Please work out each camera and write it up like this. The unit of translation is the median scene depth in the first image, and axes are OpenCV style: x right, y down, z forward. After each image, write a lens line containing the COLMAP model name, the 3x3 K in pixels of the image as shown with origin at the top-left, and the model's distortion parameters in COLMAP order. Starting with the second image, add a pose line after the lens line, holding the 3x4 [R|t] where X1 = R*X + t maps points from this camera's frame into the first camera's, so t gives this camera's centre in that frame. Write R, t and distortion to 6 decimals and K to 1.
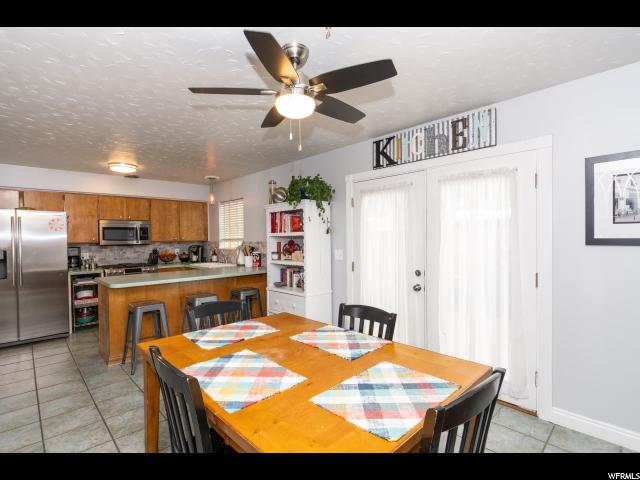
lens RADIAL K [[317.8, 0, 320.0], [0, 317.8, 240.0], [0, 0, 1]] dist [-0.001327, -0.000532]
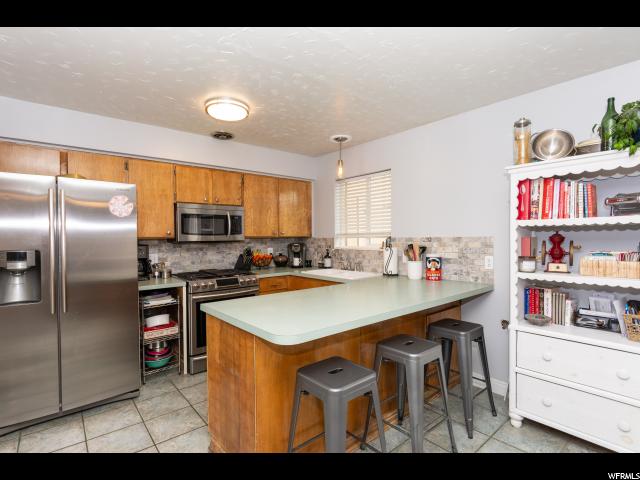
lens RADIAL K [[321.3, 0, 320.0], [0, 321.3, 240.0], [0, 0, 1]] dist [-0.016022, -0.000165]
pose [[0.997995, 0.004836, -0.063113, -0.419905], [-0.004563, 0.999980, 0.004470, 0.009070], [0.063133, -0.004173, 0.997996, 0.431712]]
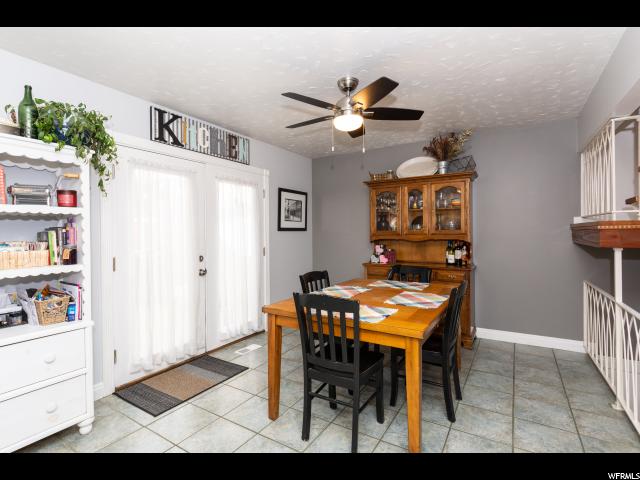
lens RADIAL K [[308.4, 0, 320.0], [0, 308.4, 240.0], [0, 0, 1]] dist [-0.000297, -0.000125]
pose [[-0.253644, -0.010356, 0.967242, -0.546271], [0.018623, 0.999705, 0.015587, 0.023140], [-0.967118, 0.021967, -0.253376, 0.606999]]
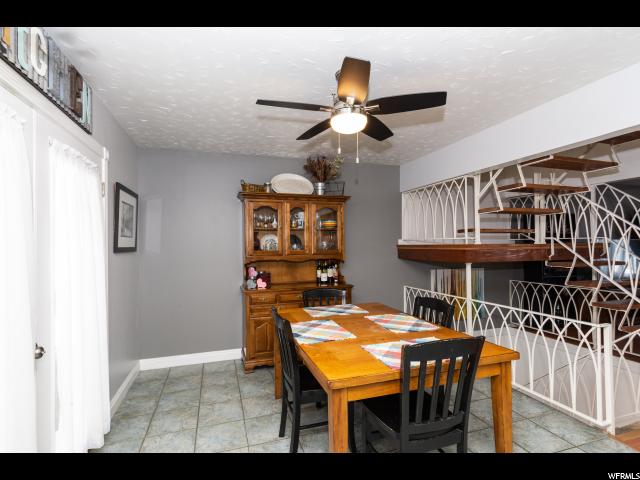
lens RADIAL K [[308.4, 0, 320.0], [0, 308.4, 240.0], [0, 0, 1]] dist [-0.000297, -0.000125]
pose [[-0.900692, 0.026658, 0.433640, -0.186225], [0.022994, 0.999642, -0.013694, 0.000100], [-0.433850, -0.002363, -0.900982, 0.842391]]
